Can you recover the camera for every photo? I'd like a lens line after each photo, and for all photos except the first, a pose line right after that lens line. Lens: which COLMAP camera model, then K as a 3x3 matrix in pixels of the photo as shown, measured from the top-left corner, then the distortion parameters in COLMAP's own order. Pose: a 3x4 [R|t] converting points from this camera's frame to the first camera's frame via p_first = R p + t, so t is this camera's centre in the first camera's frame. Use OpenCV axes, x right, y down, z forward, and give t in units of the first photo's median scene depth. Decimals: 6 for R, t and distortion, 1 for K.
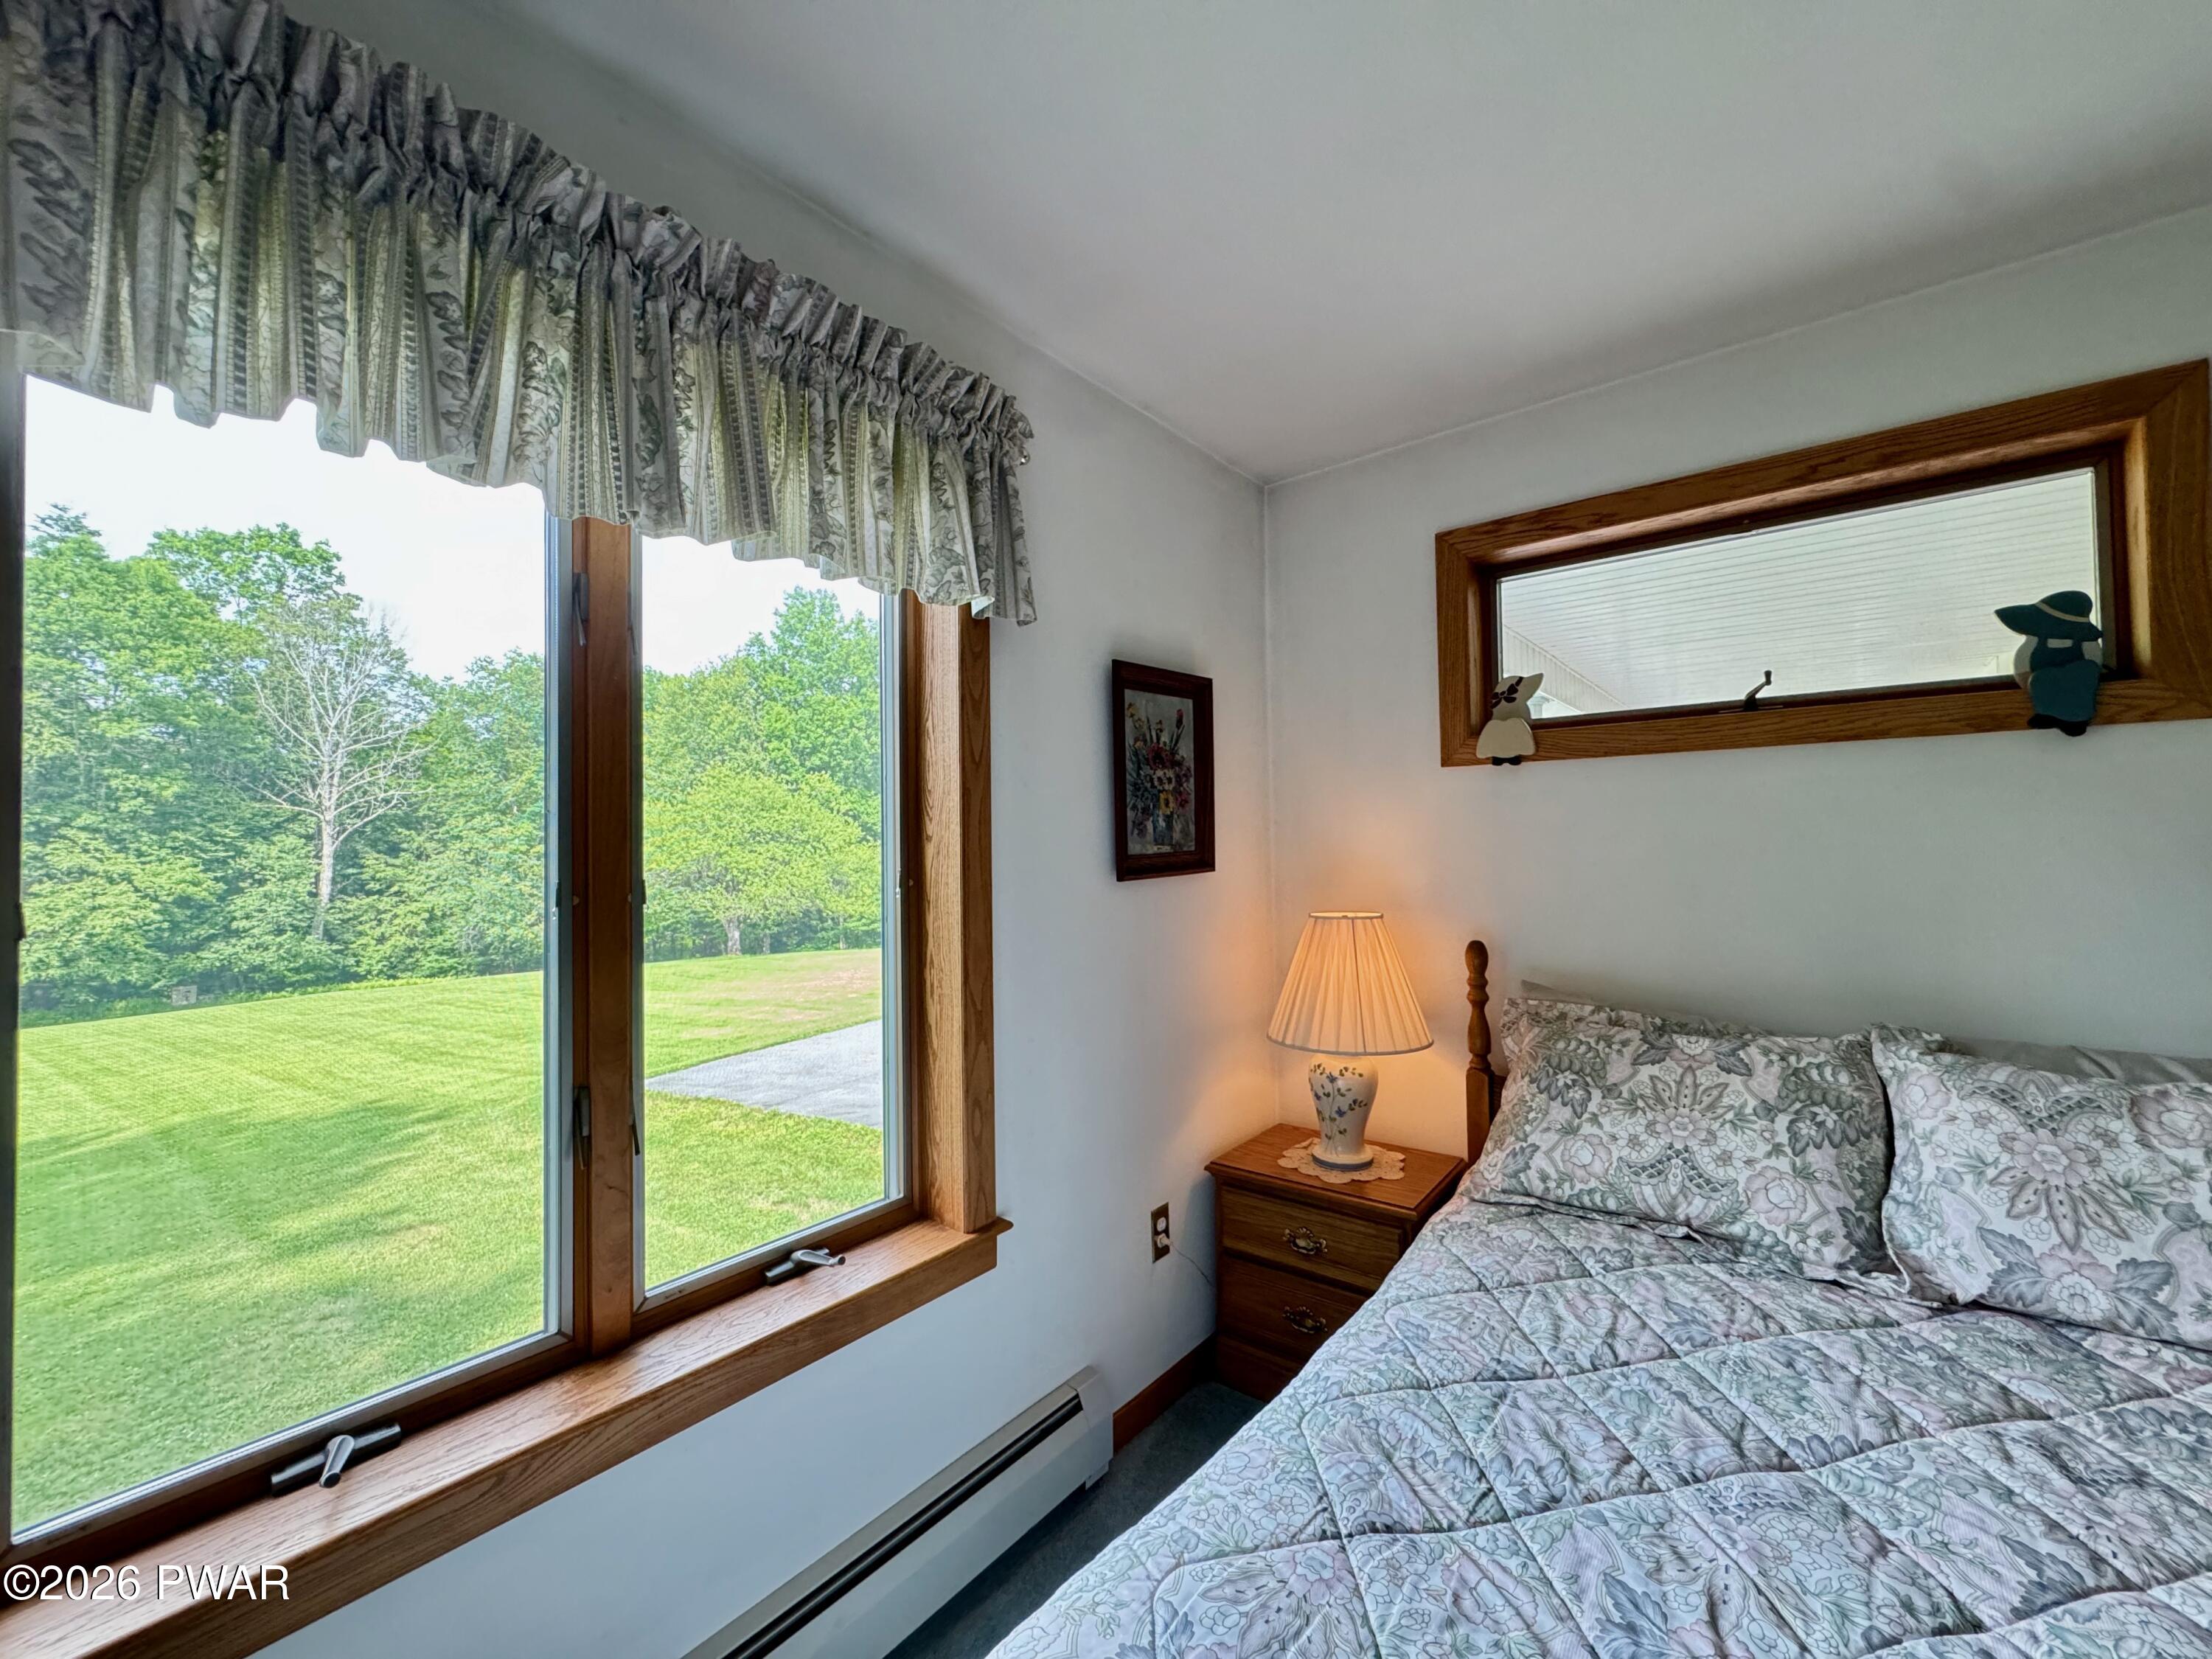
lens RADIAL K [[886.5, 0, 1099.8], [0, 886.5, 826.6], [0, 0, 1]] dist [-0.003685, 0.000258]
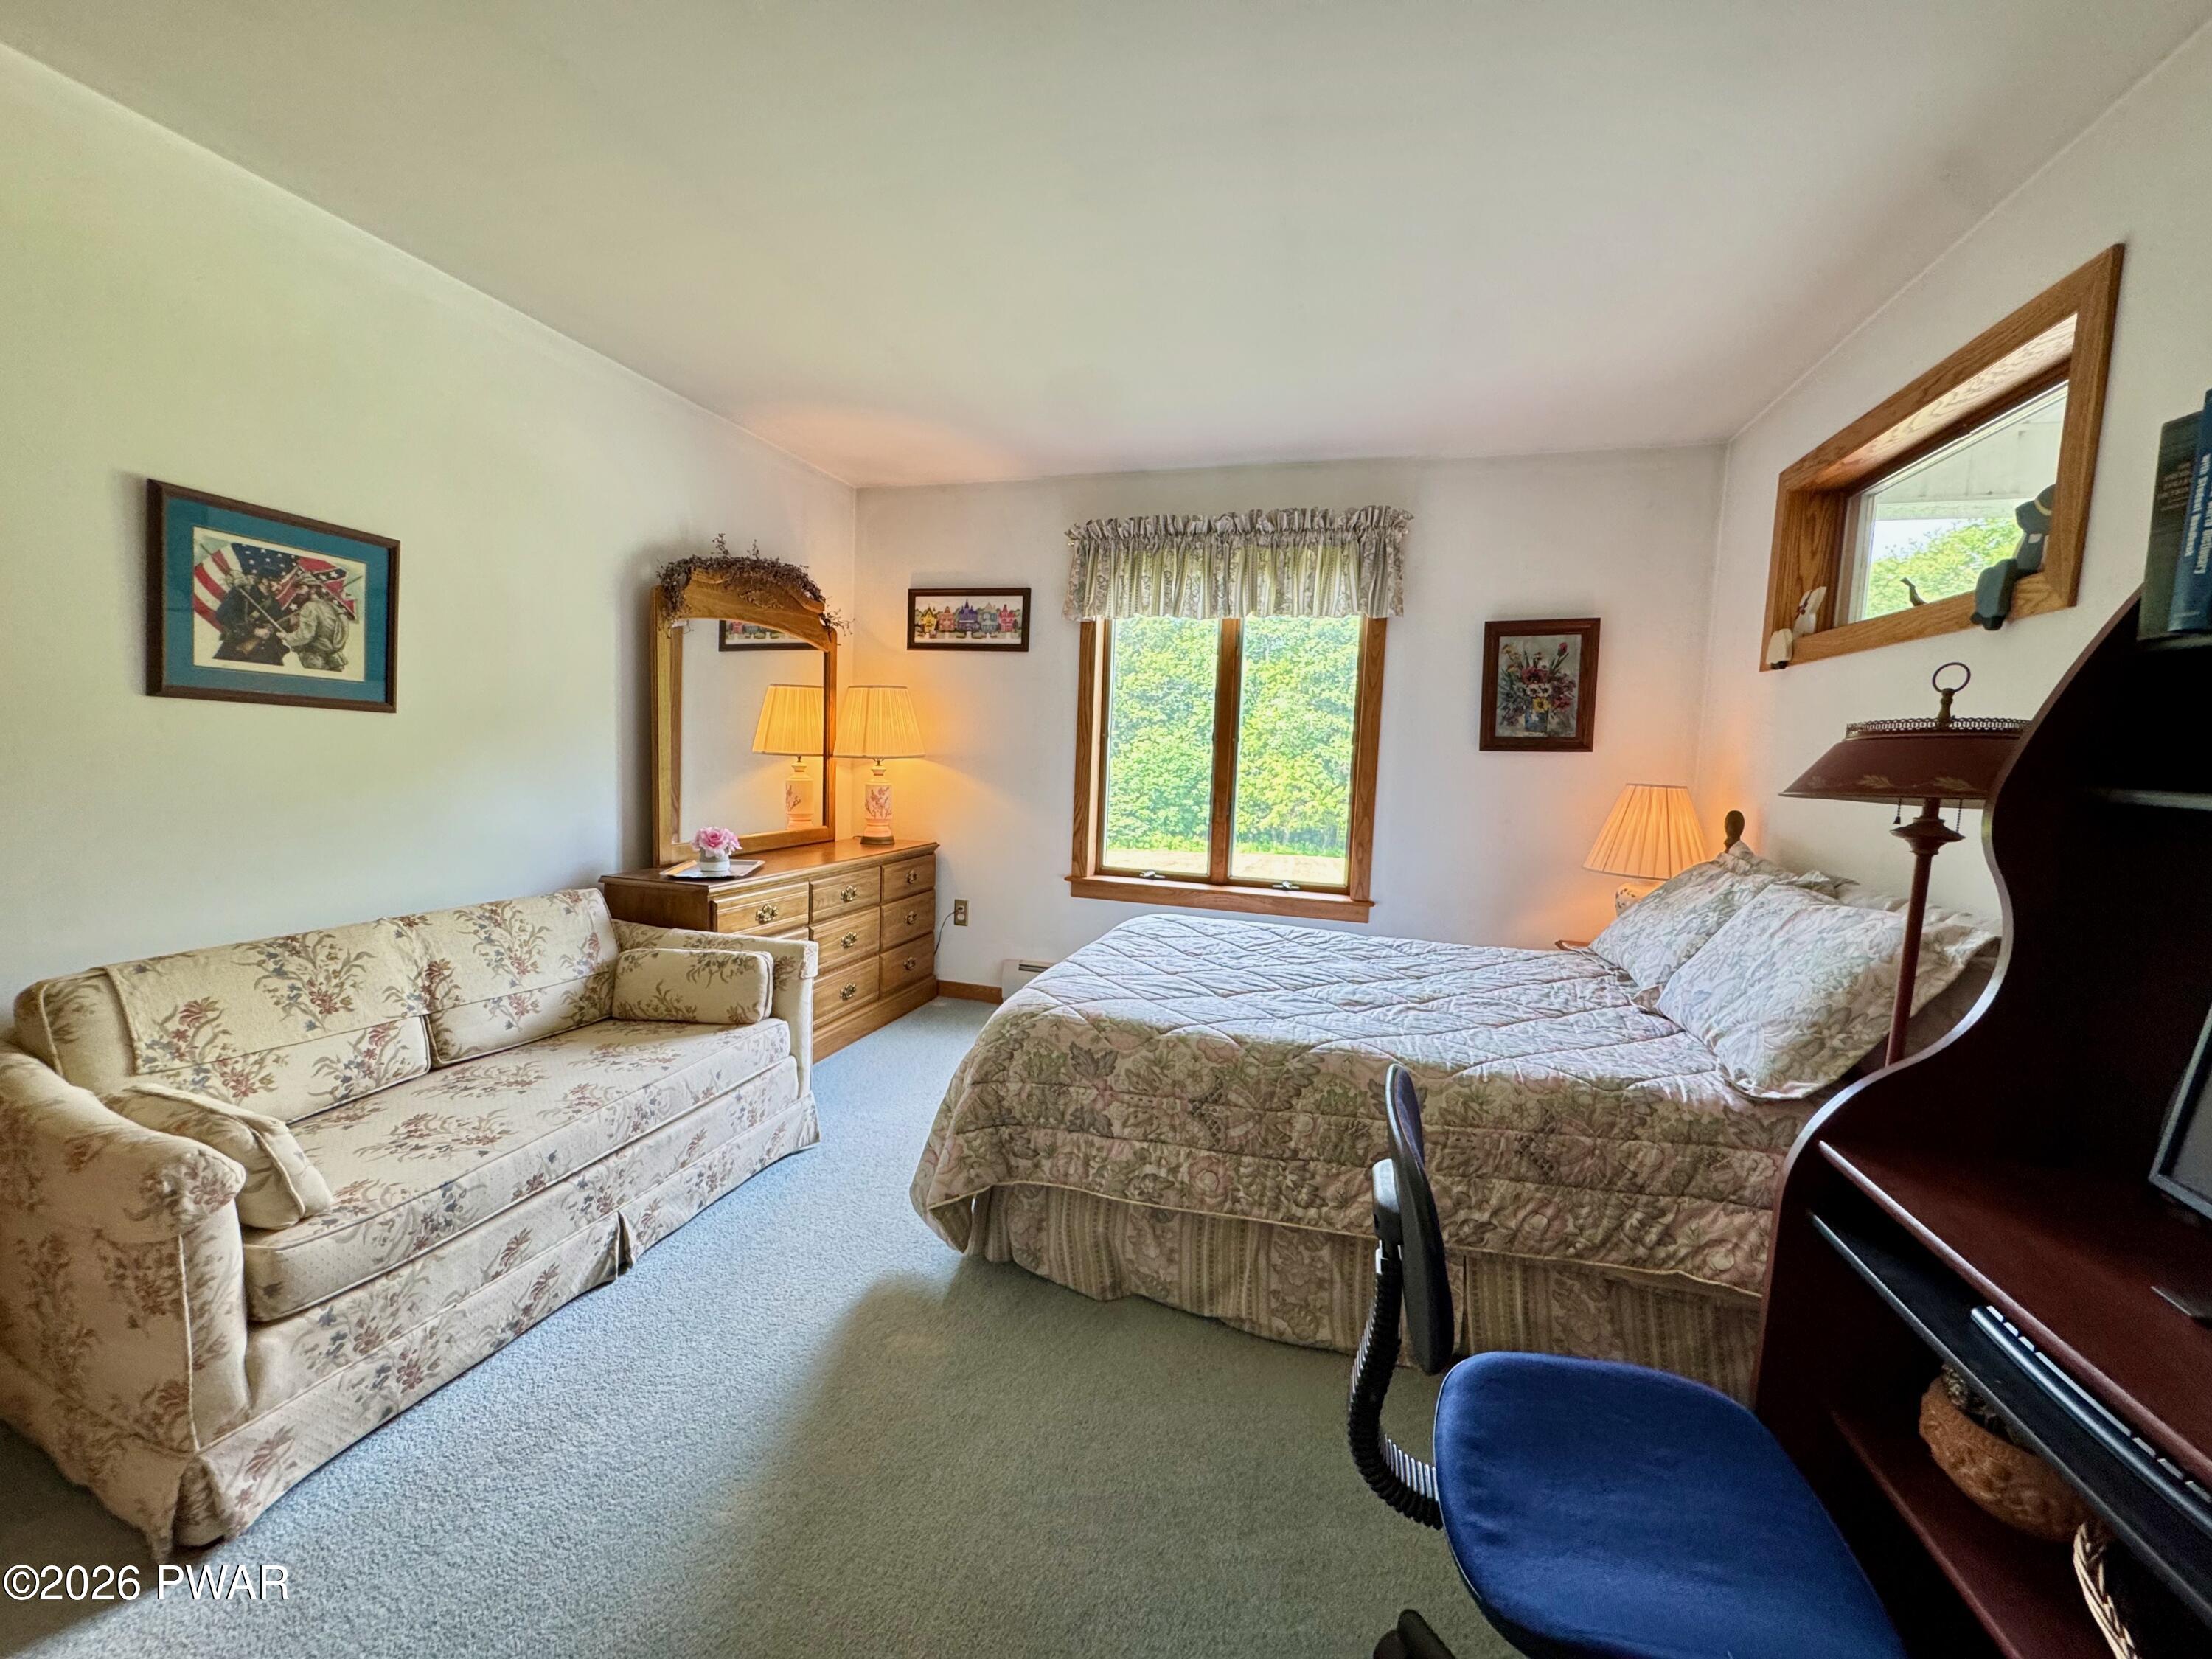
lens RADIAL K [[891.6, 0, 1092.9], [0, 891.6, 835.6], [0, 0, 1]] dist [-0.001158, 0.000178]
pose [[0.368545, 0.120989, -0.921703, 1.365261], [-0.023036, 0.992378, 0.121055, 0.032355], [0.929324, -0.023382, 0.368523, -0.352787]]
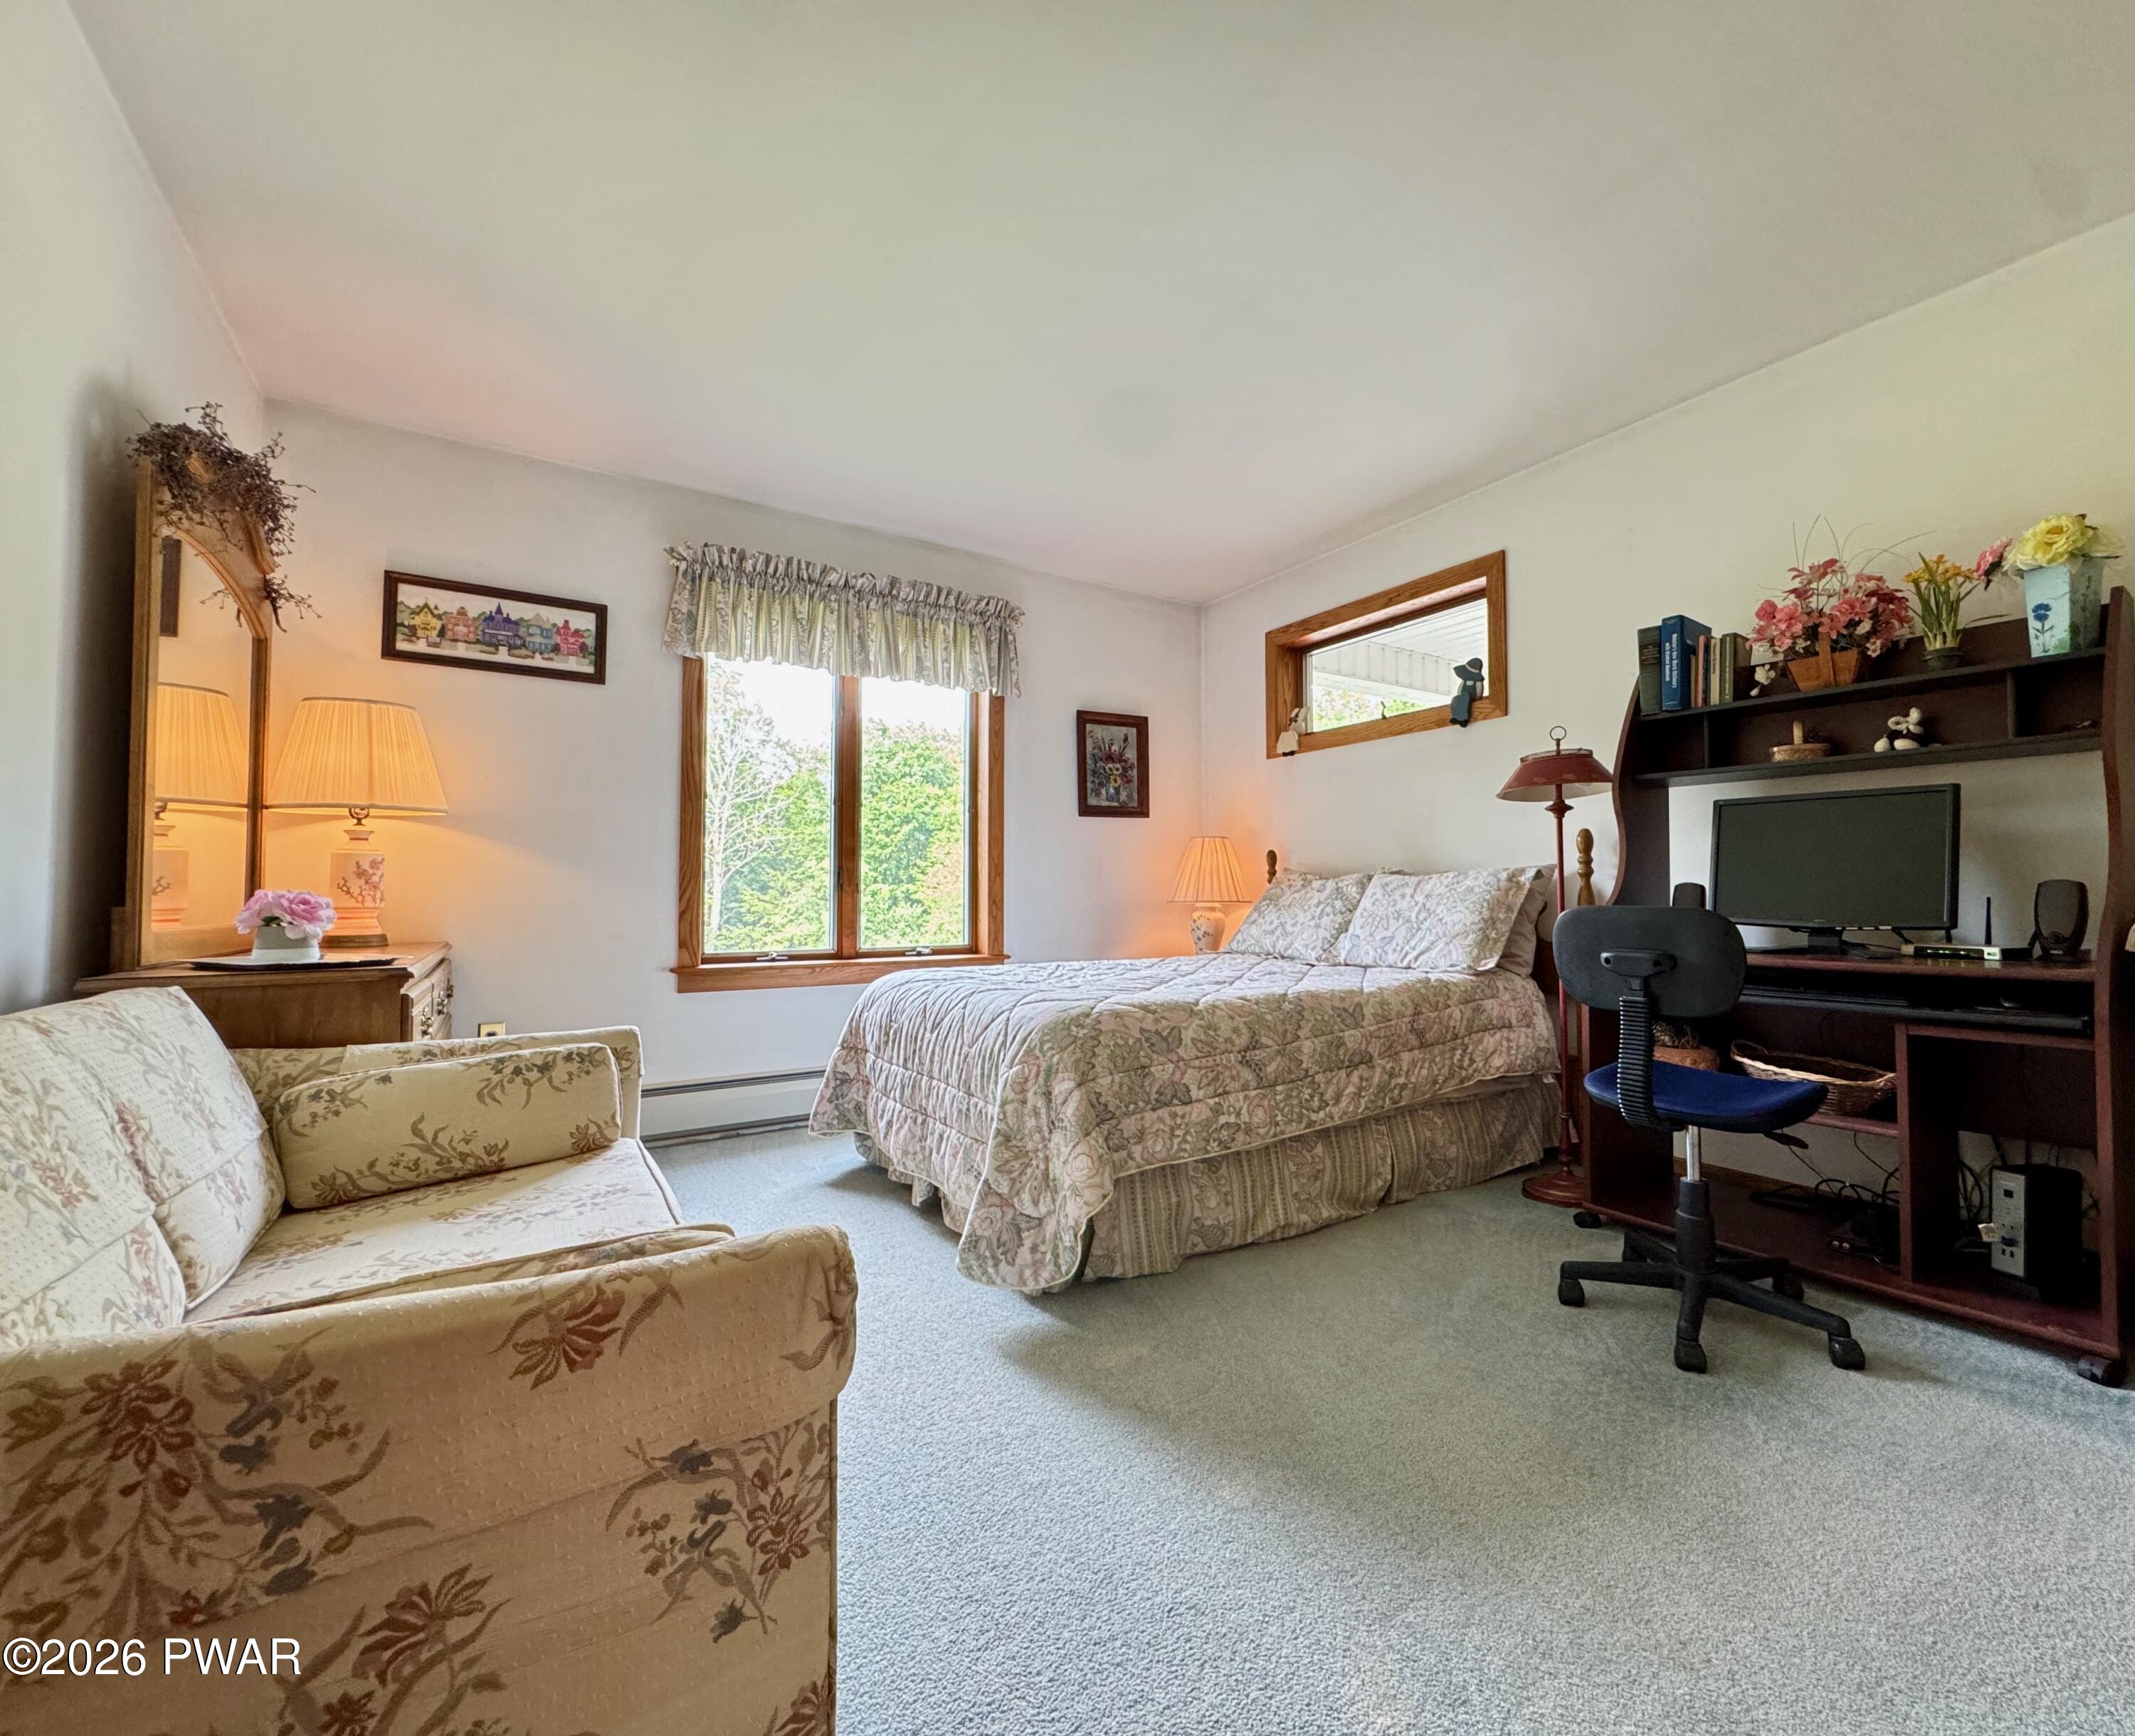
lens RADIAL K [[942.2, 0, 1154.9], [0, 942.2, 874.5], [0, 0, 1]] dist [-0.004957, -0.000307]
pose [[0.961511, 0.004144, -0.274736, 0.794095], [-0.005493, 0.999976, -0.004143, 0.205049], [0.274713, 0.005493, 0.961511, -1.068804]]
